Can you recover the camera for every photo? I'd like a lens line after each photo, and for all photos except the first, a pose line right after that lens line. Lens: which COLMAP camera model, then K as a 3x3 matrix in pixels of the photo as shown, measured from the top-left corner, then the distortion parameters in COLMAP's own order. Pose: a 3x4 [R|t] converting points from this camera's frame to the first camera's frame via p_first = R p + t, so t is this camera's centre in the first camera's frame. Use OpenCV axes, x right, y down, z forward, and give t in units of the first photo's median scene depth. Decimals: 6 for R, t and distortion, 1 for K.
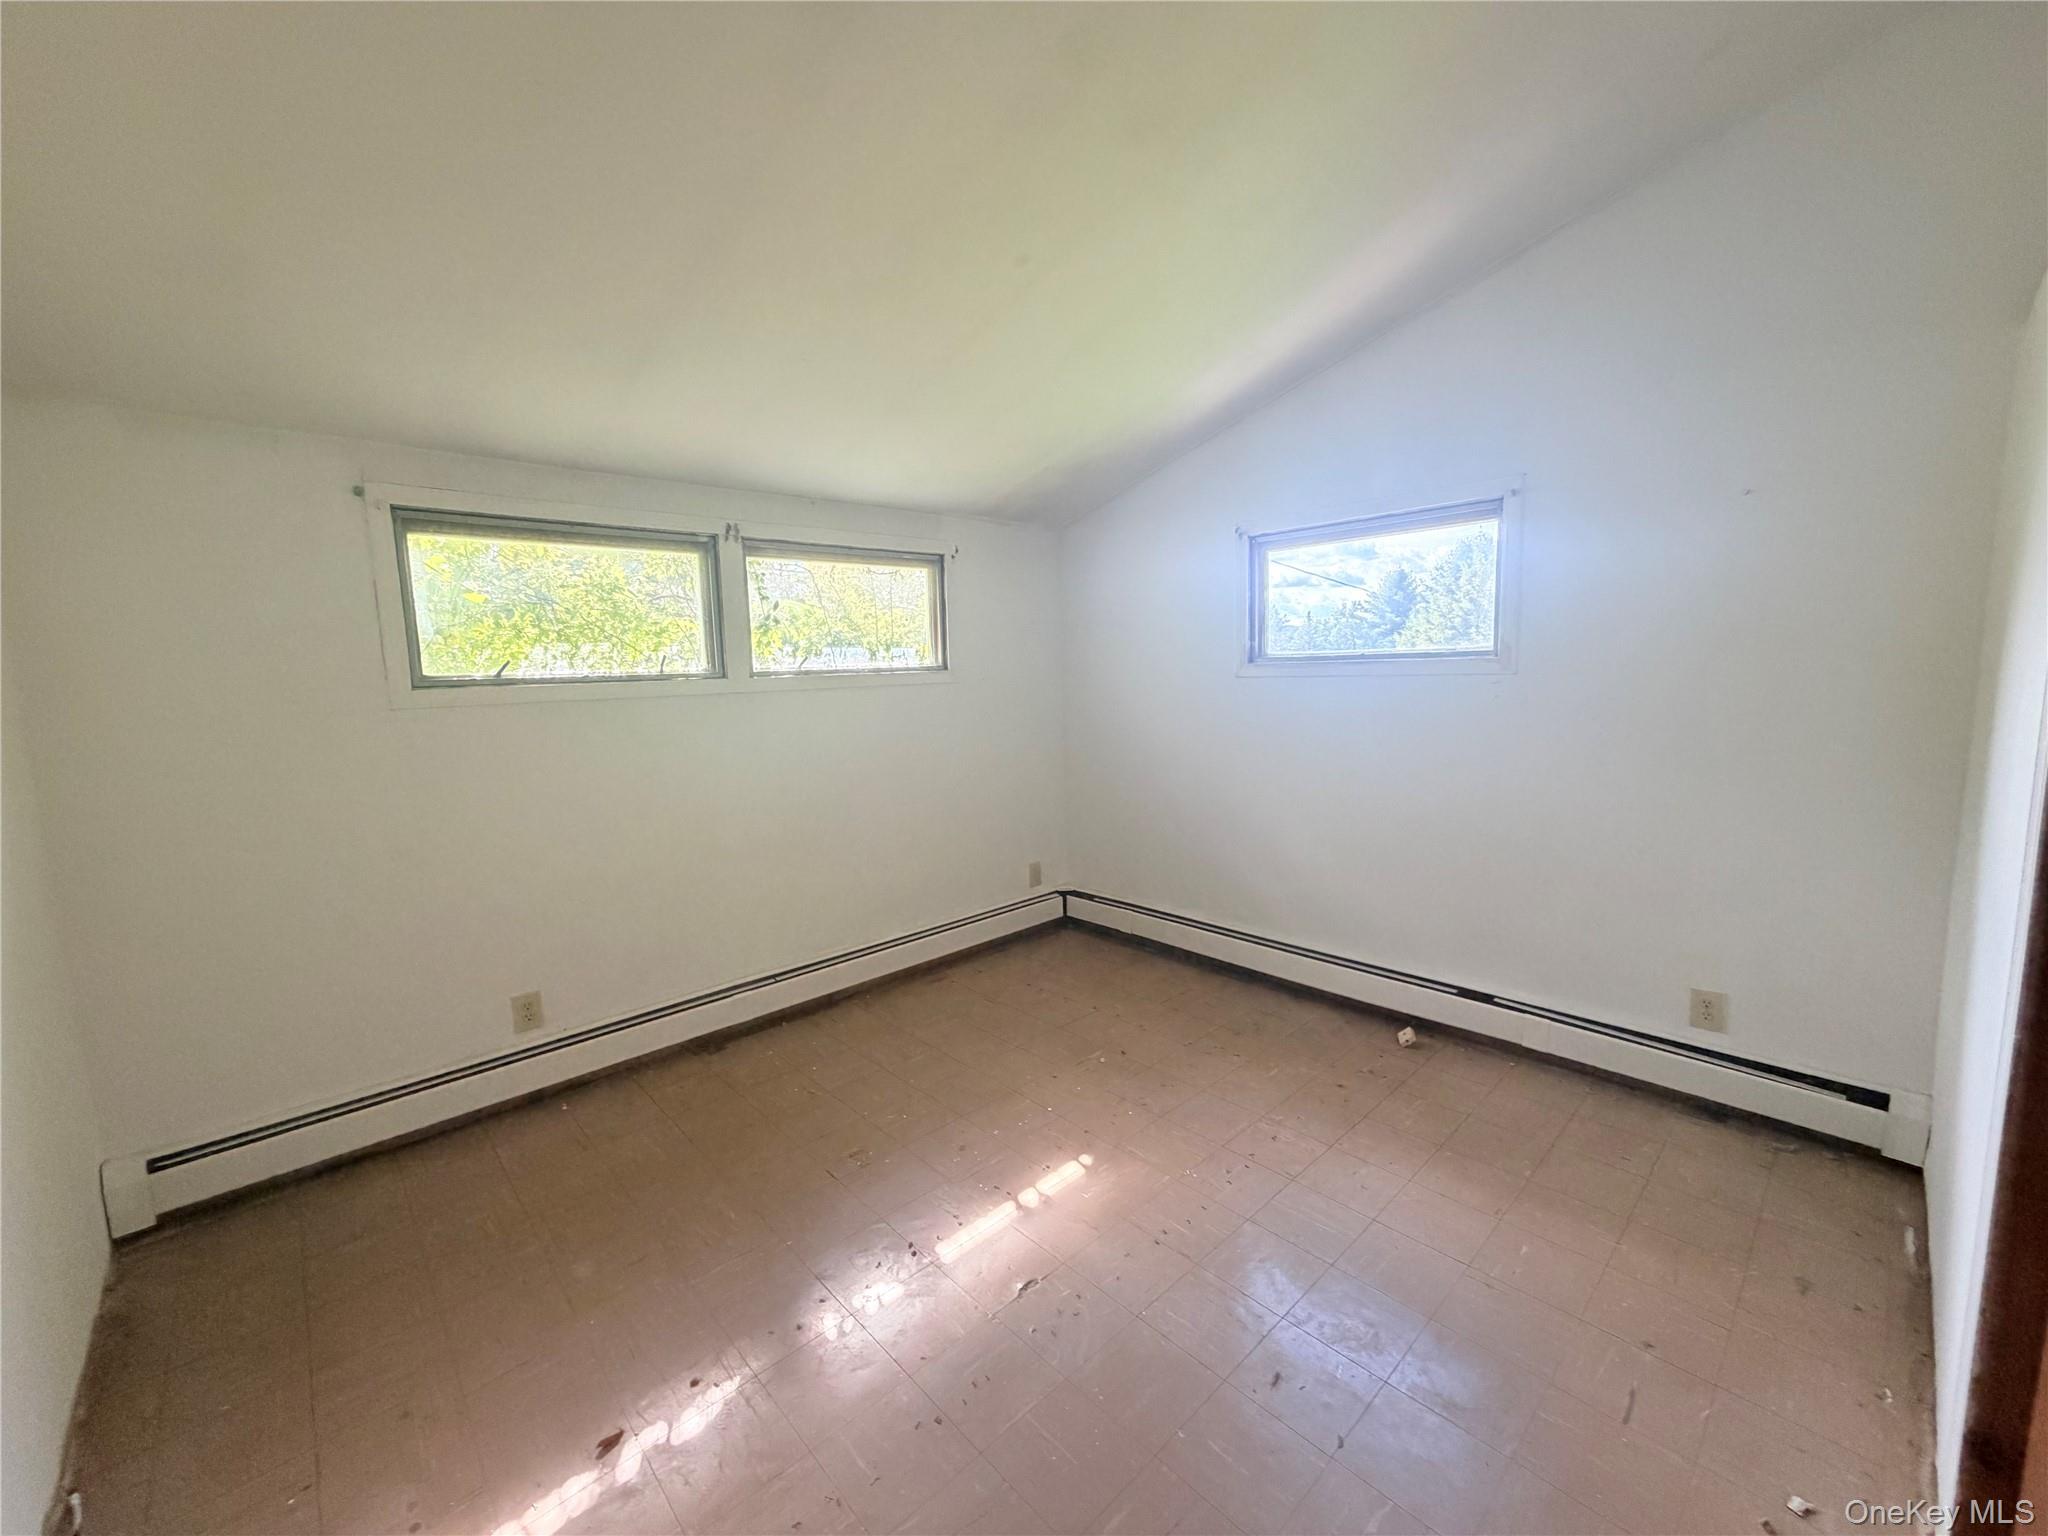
lens RADIAL K [[815.2, 0, 1020.6], [0, 815.2, 769.6], [0, 0, 1]] dist [-0.000635, 0.000163]
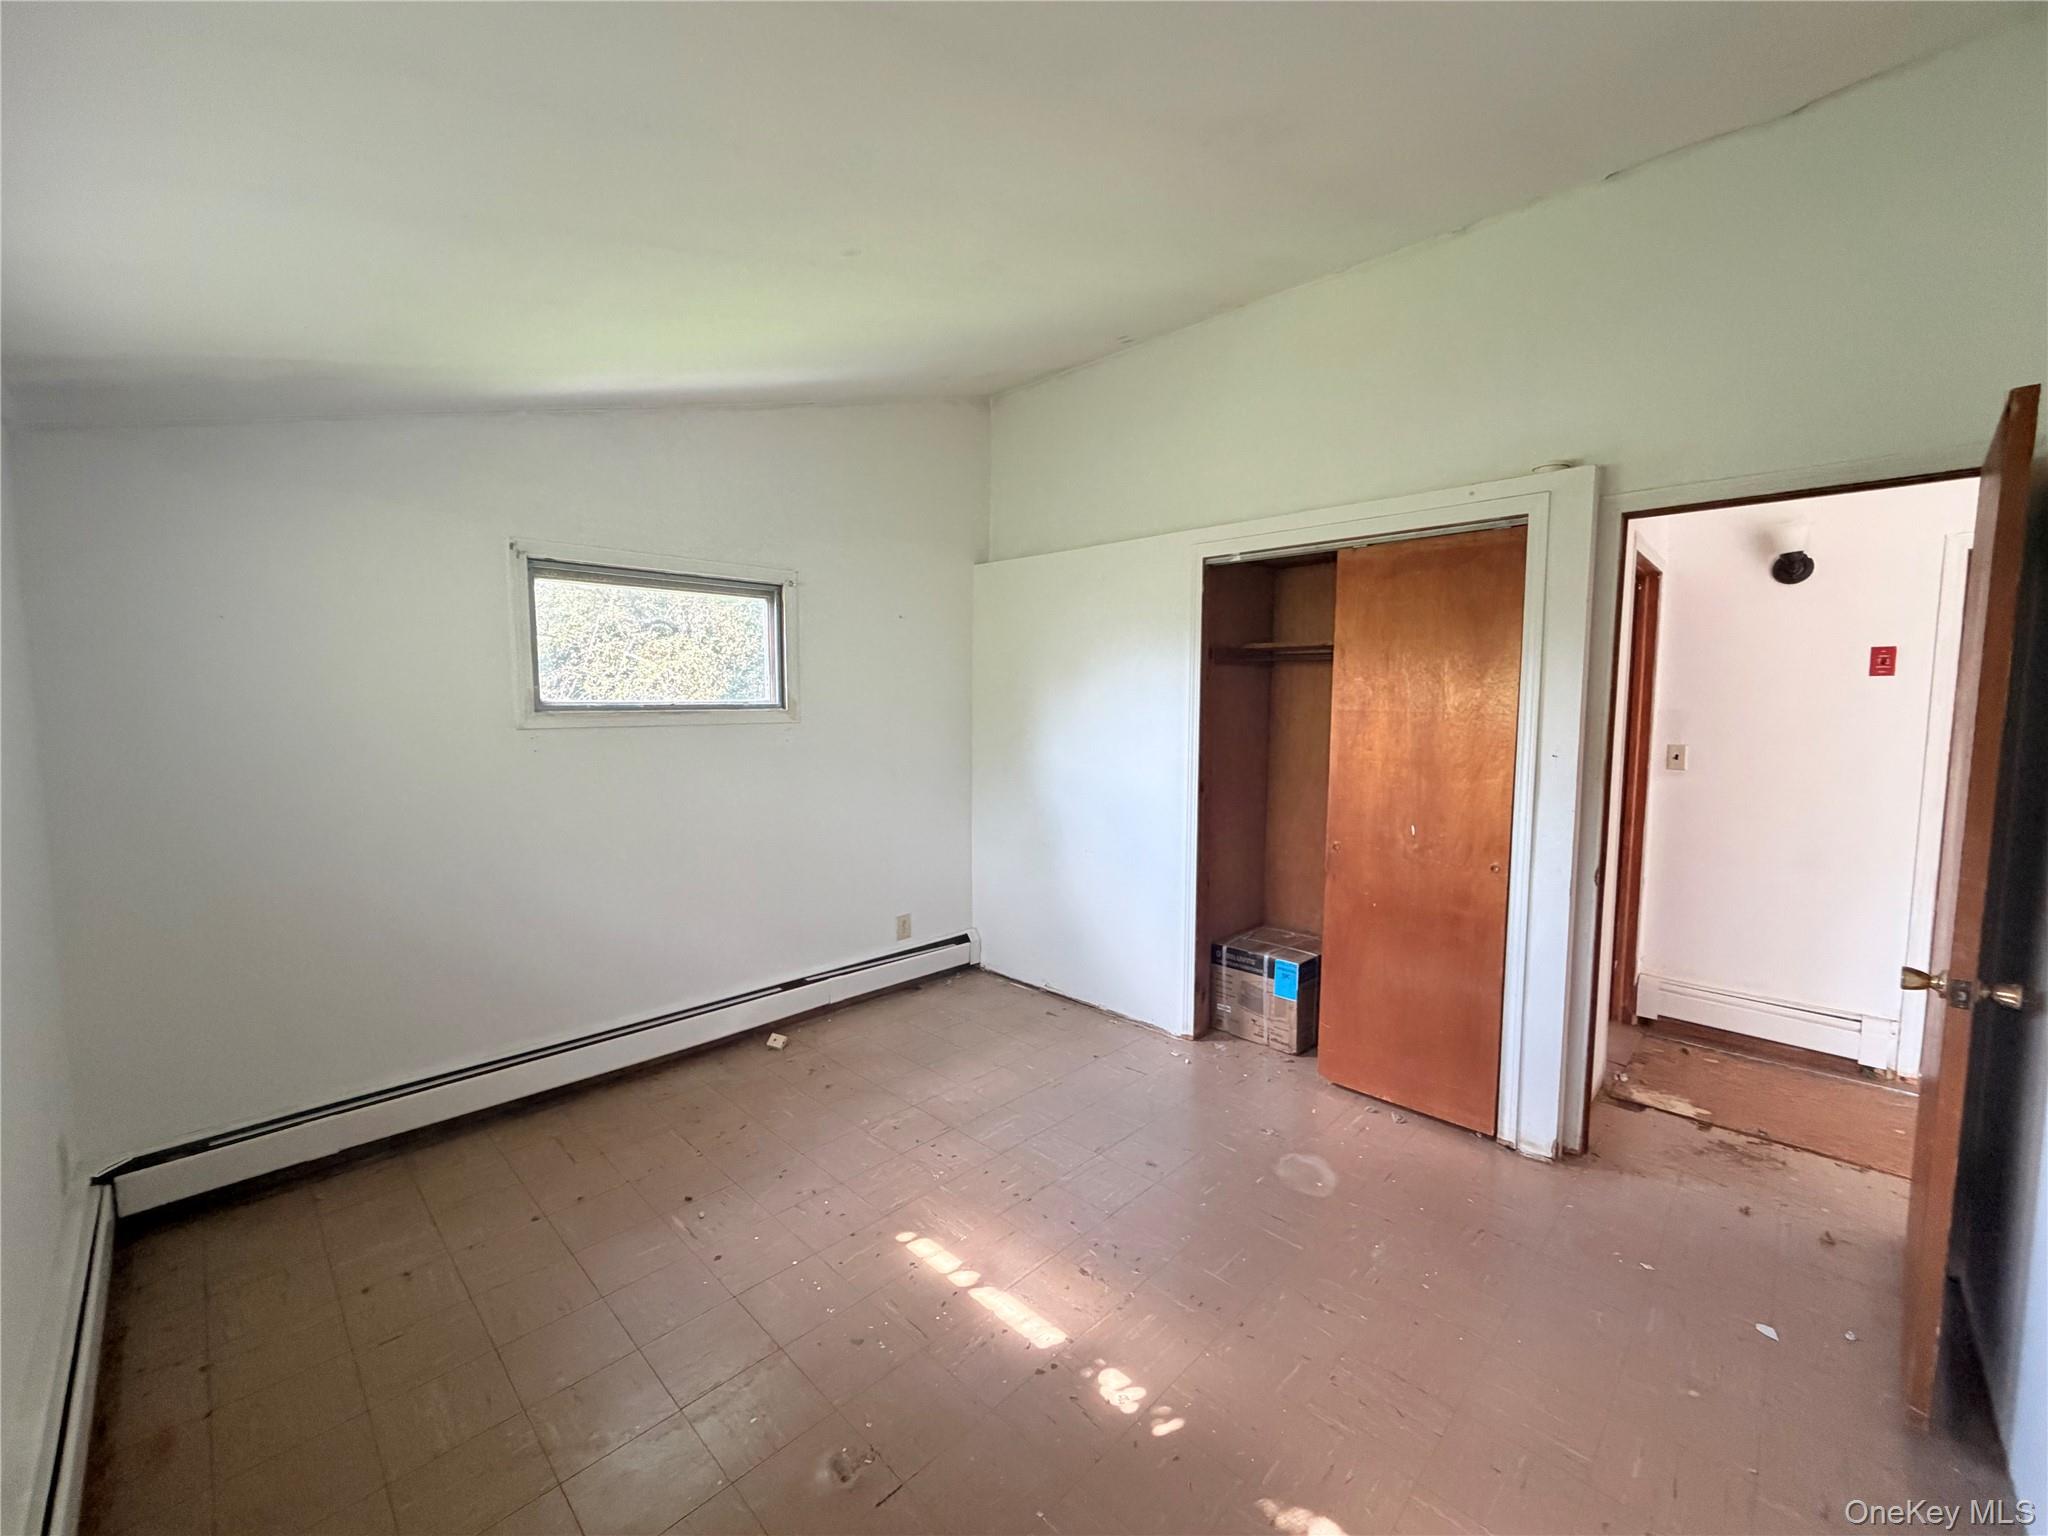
lens RADIAL K [[815.2, 0, 1020.6], [0, 815.2, 769.6], [0, 0, 1]] dist [-0.000635, 0.000163]
pose [[-0.051925, -0.051499, 0.997322, -0.675428], [0.128717, 0.989994, 0.057822, -0.070143], [-0.990321, 0.131374, -0.044776, 0.688062]]
